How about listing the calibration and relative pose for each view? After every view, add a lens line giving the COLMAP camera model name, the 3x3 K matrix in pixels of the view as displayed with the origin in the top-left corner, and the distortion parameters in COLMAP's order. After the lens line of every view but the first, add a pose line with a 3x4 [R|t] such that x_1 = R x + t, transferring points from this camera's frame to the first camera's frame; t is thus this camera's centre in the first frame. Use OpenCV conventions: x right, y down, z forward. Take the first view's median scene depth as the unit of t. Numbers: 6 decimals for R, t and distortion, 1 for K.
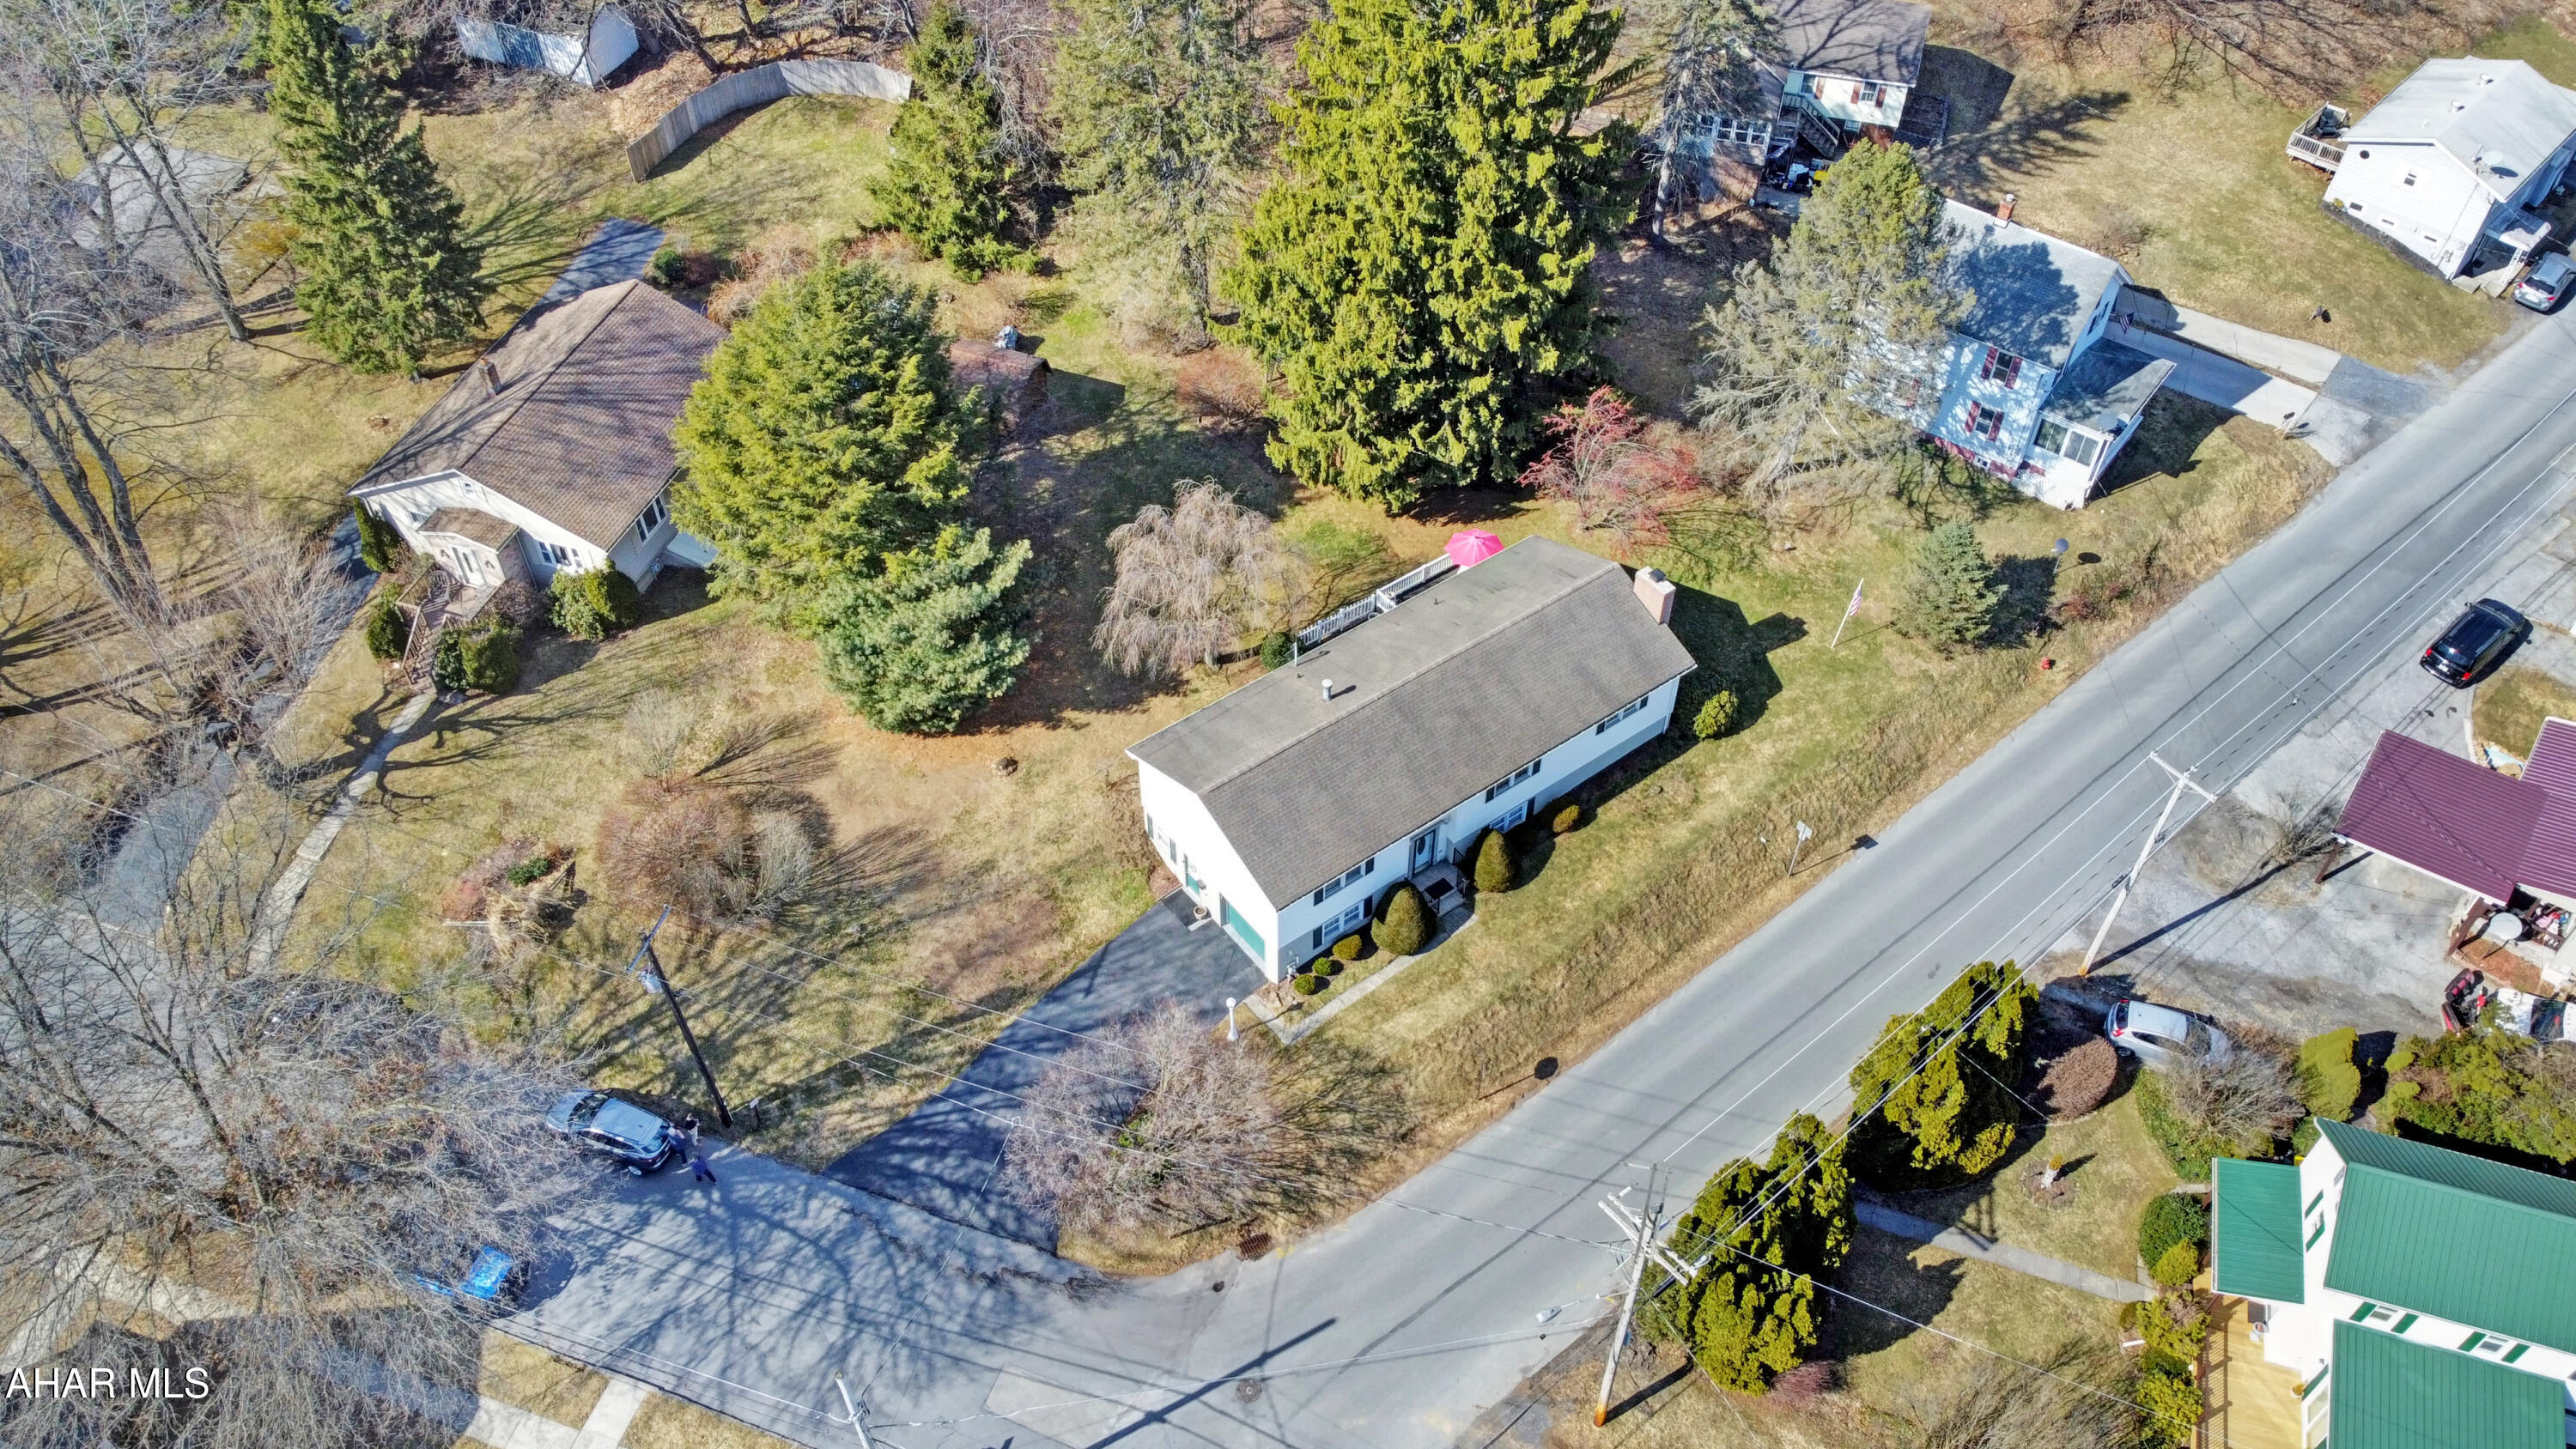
lens RADIAL K [[1872.9, 0, 1288.0], [0, 1872.9, 724.5], [0, 0, 1]] dist [-0.003090, -0.002547]
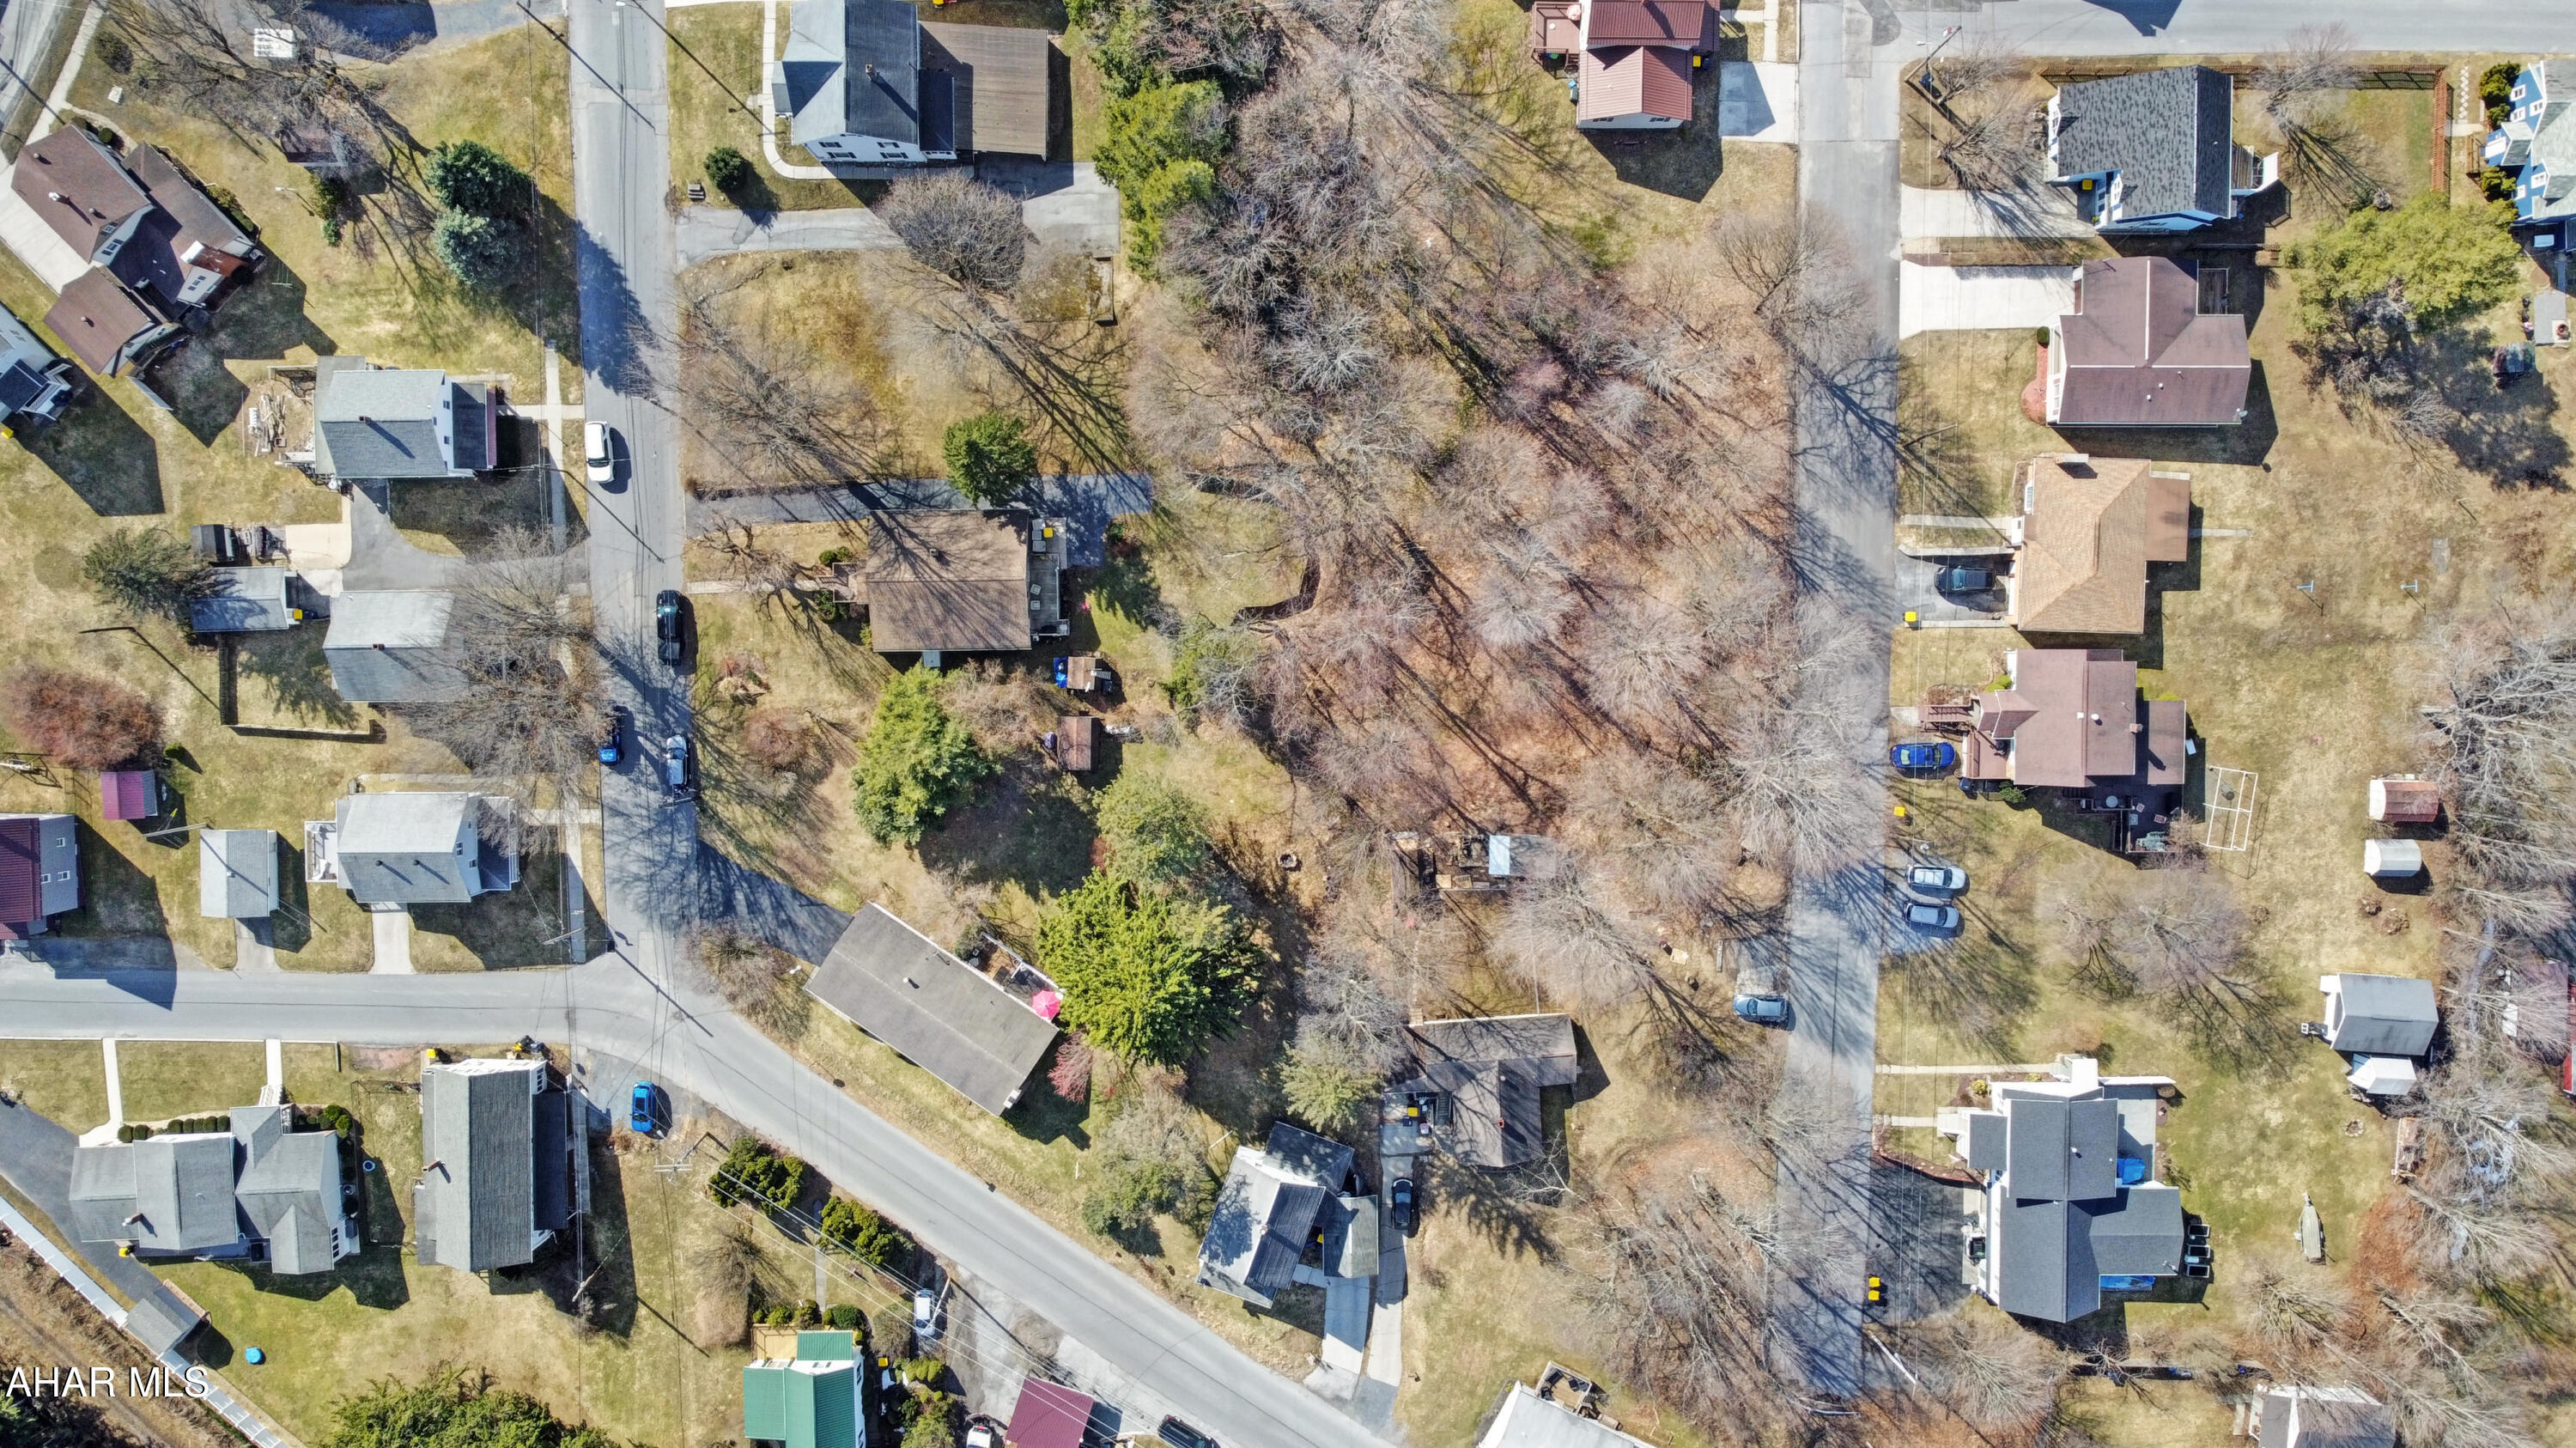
lens RADIAL K [[1873.3, 0, 1288.0], [0, 1873.3, 724.0], [0, 0, 1]] dist [-0.003090, -0.002547]
pose [[0.316998, 0.947494, 0.042029, -0.204482], [-0.722608, 0.212582, 0.657759, -1.751740], [0.614288, -0.238879, 0.752055, -0.358983]]
